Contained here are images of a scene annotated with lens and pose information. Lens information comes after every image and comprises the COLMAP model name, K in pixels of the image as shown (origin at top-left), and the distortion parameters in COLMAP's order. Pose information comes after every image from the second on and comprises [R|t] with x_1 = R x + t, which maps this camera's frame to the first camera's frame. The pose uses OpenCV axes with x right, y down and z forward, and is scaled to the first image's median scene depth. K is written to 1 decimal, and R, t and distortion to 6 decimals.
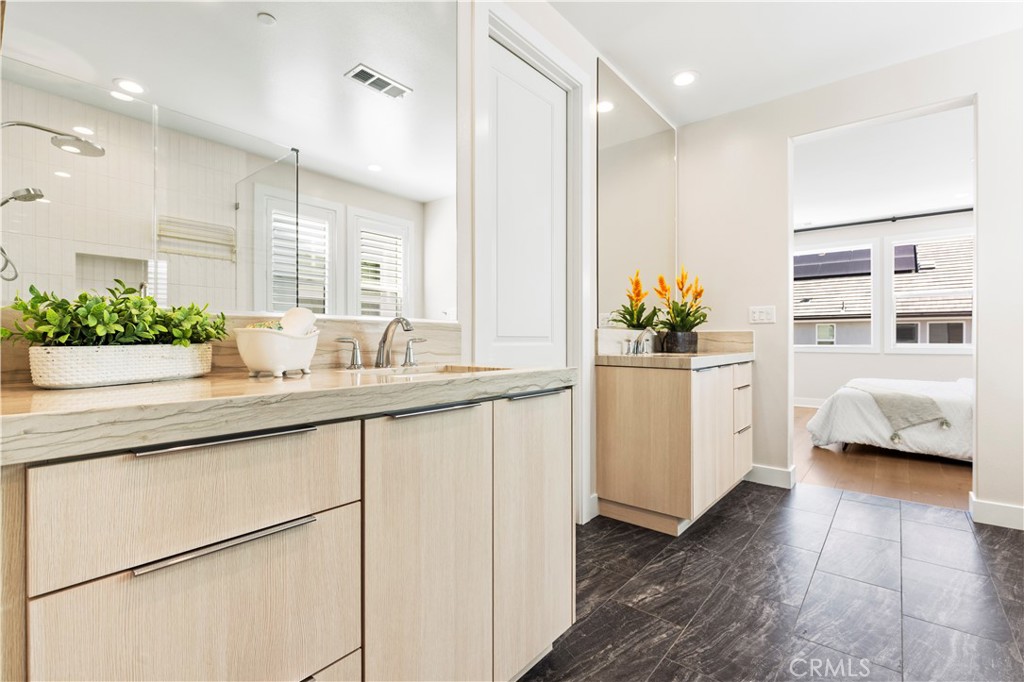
lens RADIAL K [[465.7, 0, 514.5], [0, 465.7, 337.0], [0, 0, 1]] dist [0.007923, -0.000300]
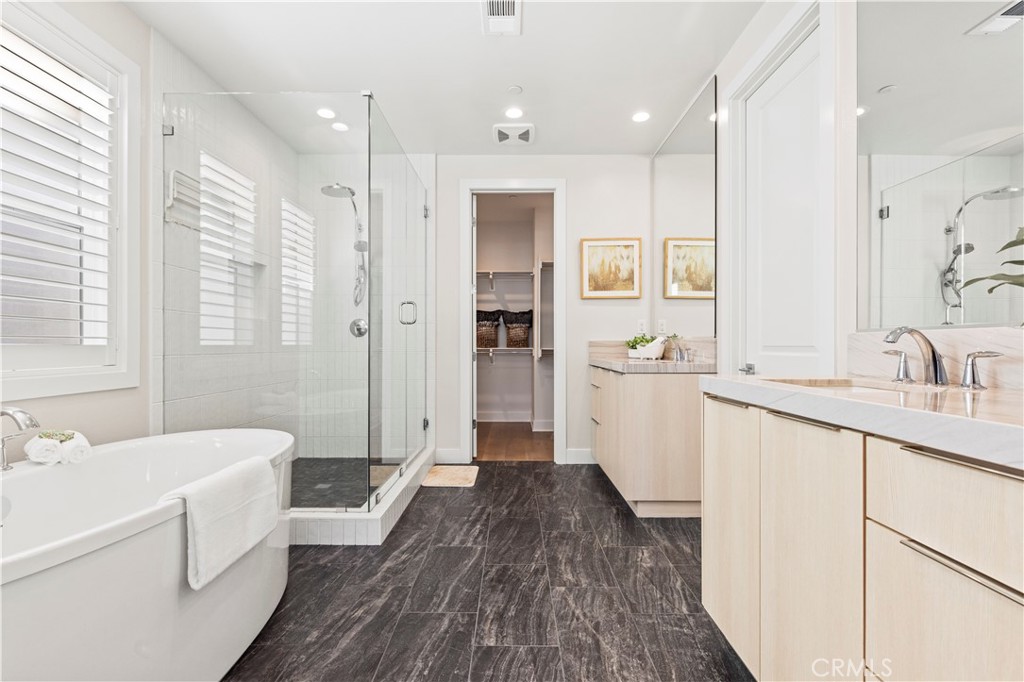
lens RADIAL K [[465.7, 0, 515.0], [0, 465.7, 344.5], [0, 0, 1]] dist [0.007923, -0.000300]
pose [[-0.768724, -0.005793, -0.639554, 1.343209], [-0.005273, 0.999982, -0.002720, 0.002383], [0.639559, 0.001281, -0.768741, 1.738795]]
